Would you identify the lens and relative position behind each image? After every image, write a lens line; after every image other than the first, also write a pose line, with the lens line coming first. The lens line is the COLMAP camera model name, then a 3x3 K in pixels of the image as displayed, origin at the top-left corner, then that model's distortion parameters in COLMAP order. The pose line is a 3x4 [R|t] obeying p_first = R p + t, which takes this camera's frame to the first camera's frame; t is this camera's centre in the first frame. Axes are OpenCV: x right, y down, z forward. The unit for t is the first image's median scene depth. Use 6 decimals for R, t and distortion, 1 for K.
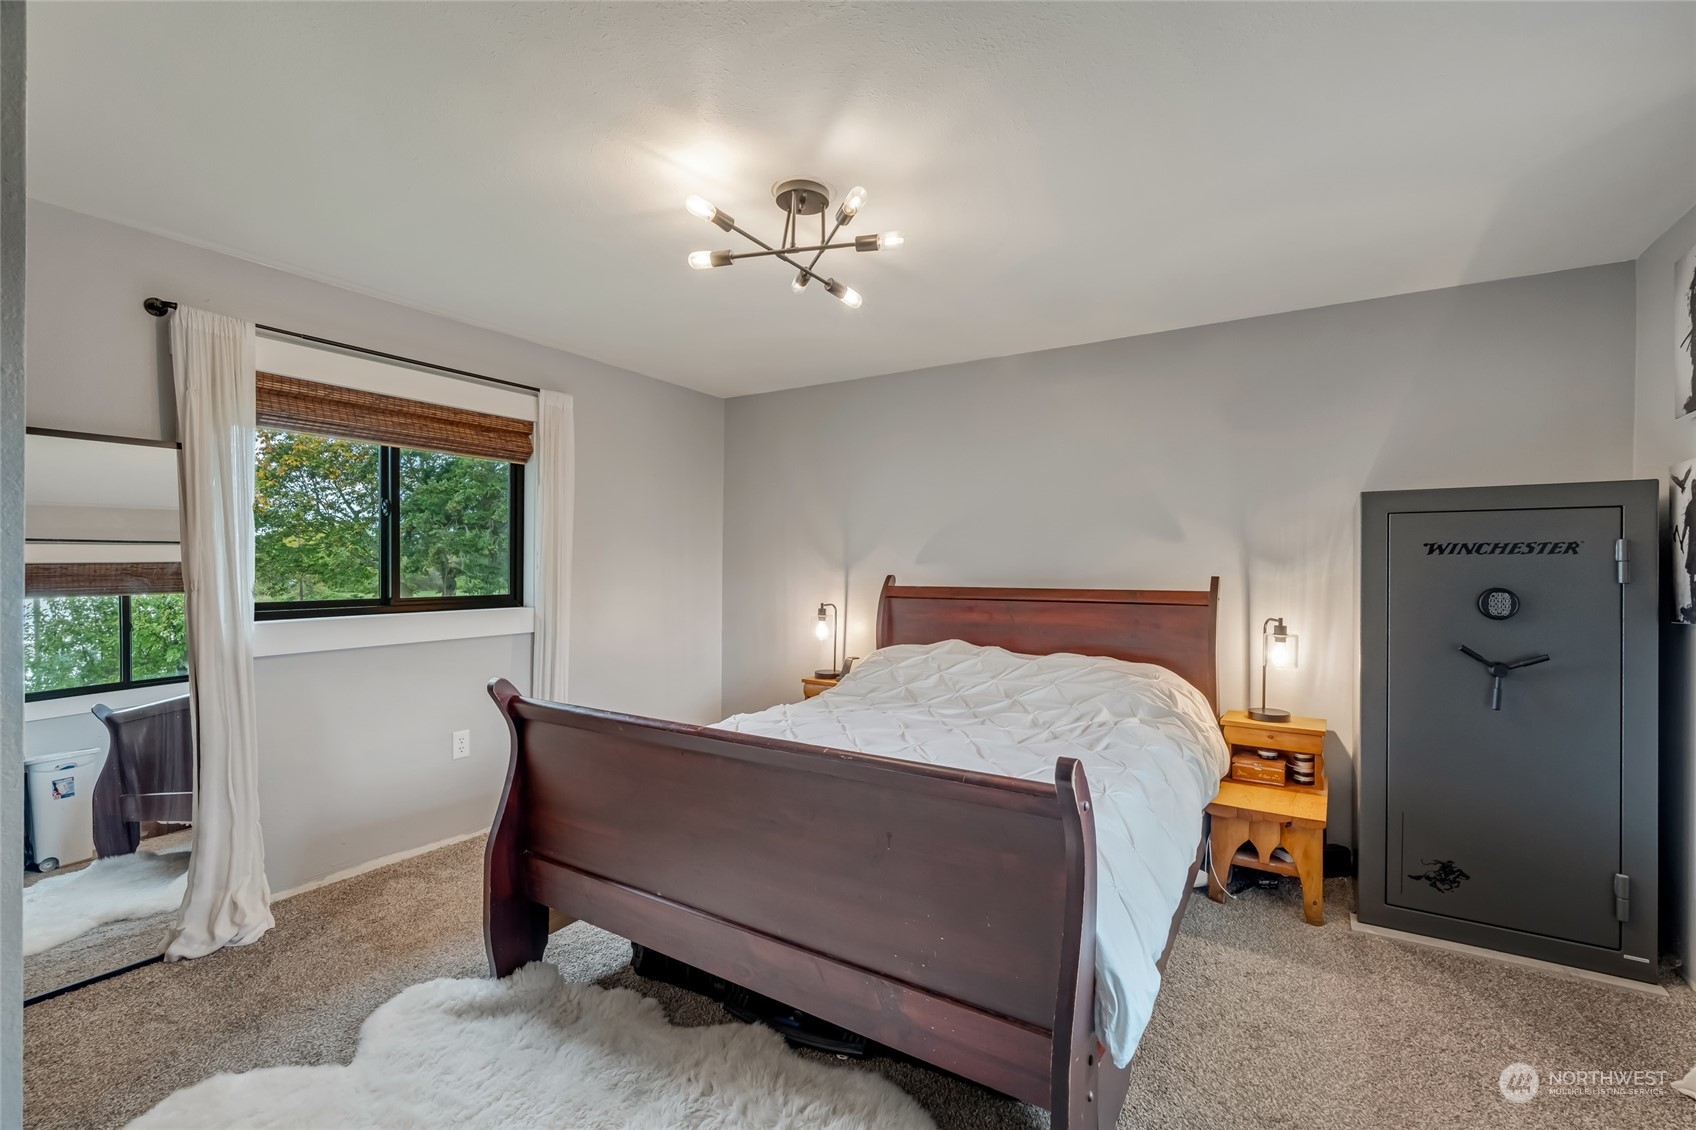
lens RADIAL K [[744.3, 0, 846.4], [0, 744.3, 569.1], [0, 0, 1]] dist [-0.002331, 0.000018]
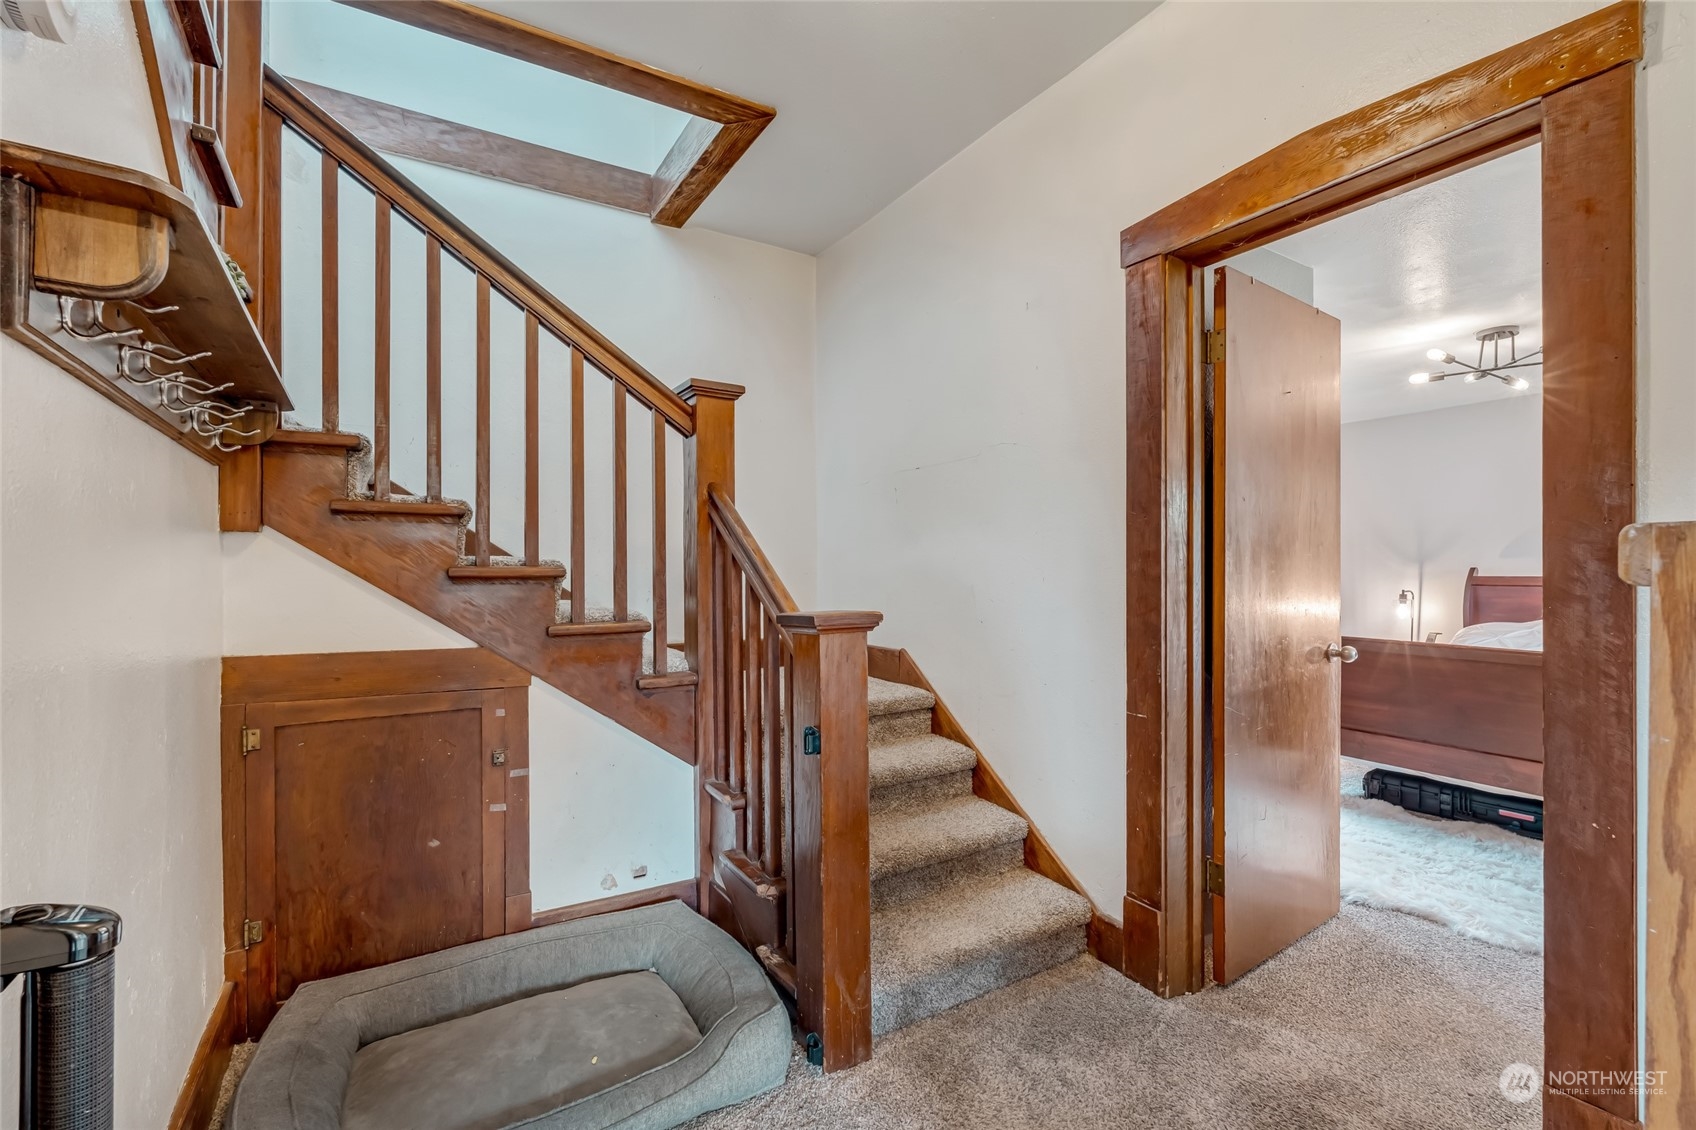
lens RADIAL K [[744.3, 0, 846.0], [0, 744.3, 567.2], [0, 0, 1]] dist [-0.002331, 0.000018]
pose [[0.891540, -0.004254, -0.452922, -0.312490], [0.002824, 0.999989, -0.003834, 0.009447], [0.452933, 0.002139, 0.891542, -0.579443]]
